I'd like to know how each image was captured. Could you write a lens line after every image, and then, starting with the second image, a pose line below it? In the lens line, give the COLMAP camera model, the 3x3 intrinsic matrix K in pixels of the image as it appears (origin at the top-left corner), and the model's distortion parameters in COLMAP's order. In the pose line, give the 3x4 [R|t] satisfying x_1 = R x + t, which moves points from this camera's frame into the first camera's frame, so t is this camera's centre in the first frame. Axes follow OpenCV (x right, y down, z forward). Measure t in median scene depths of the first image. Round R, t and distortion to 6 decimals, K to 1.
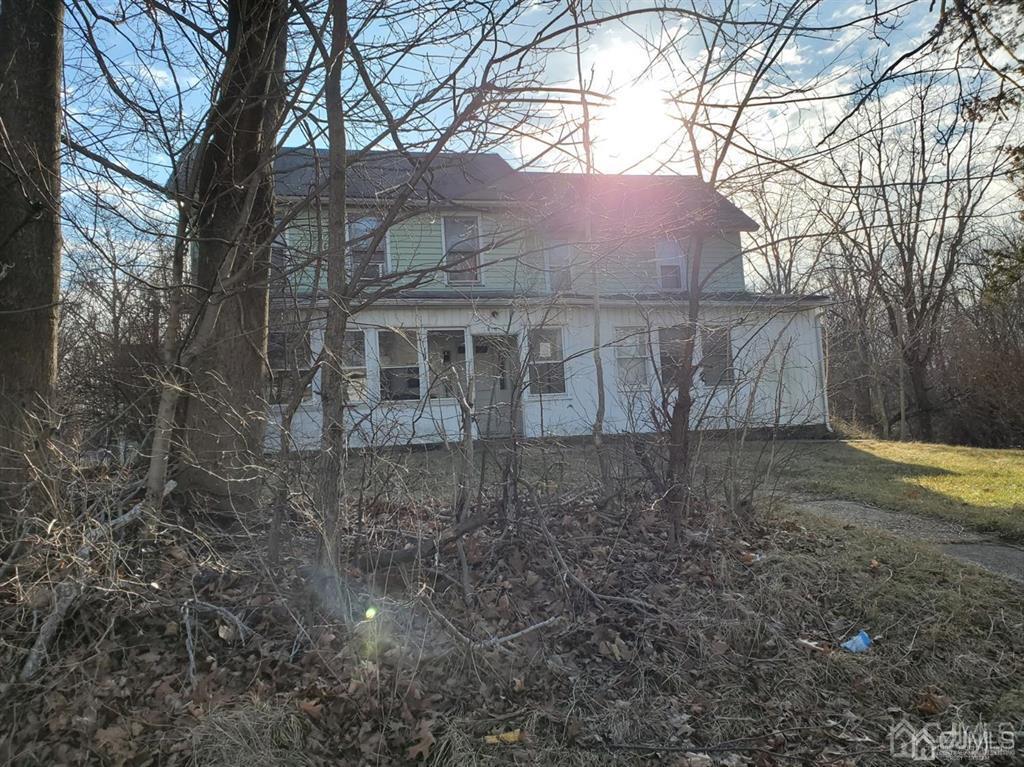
lens RADIAL K [[826.0, 0, 538.6], [0, 826.0, 386.6], [0, 0, 1]] dist [0.058652, -0.046165]
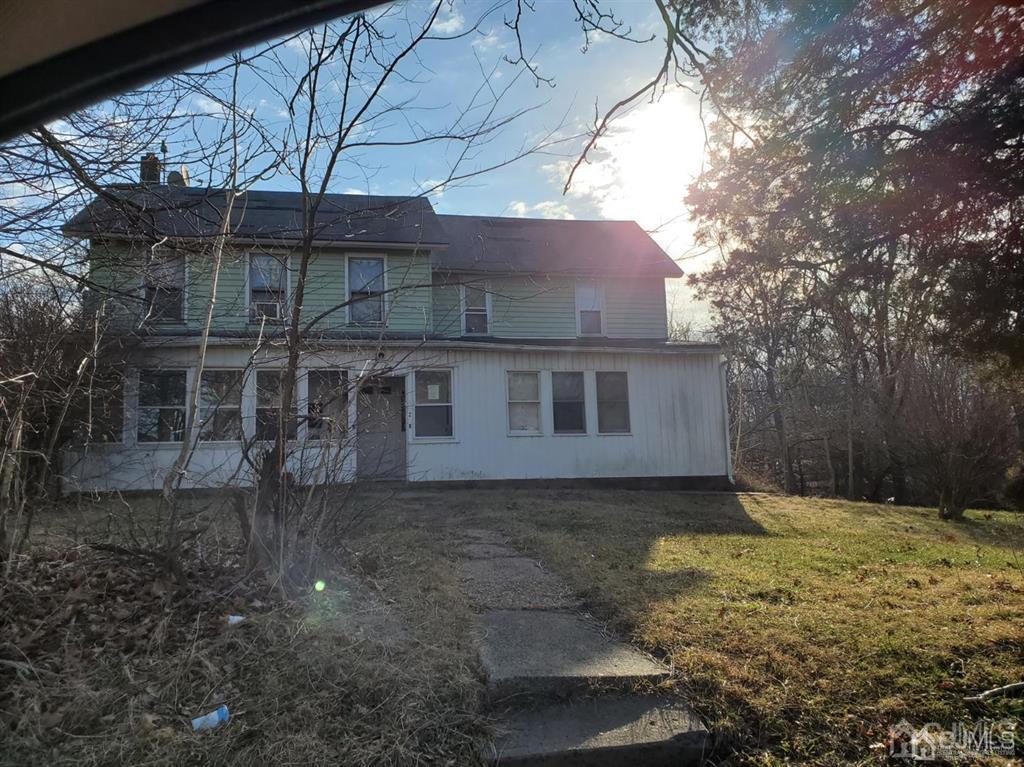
lens RADIAL K [[826.0, 0, 538.6], [0, 826.0, 386.6], [0, 0, 1]] dist [0.058652, -0.046165]
pose [[0.999061, 0.023124, -0.036648, 0.161744], [-0.025003, 0.998352, -0.051662, -0.003006], [0.035393, 0.052529, 0.997992, 0.014501]]
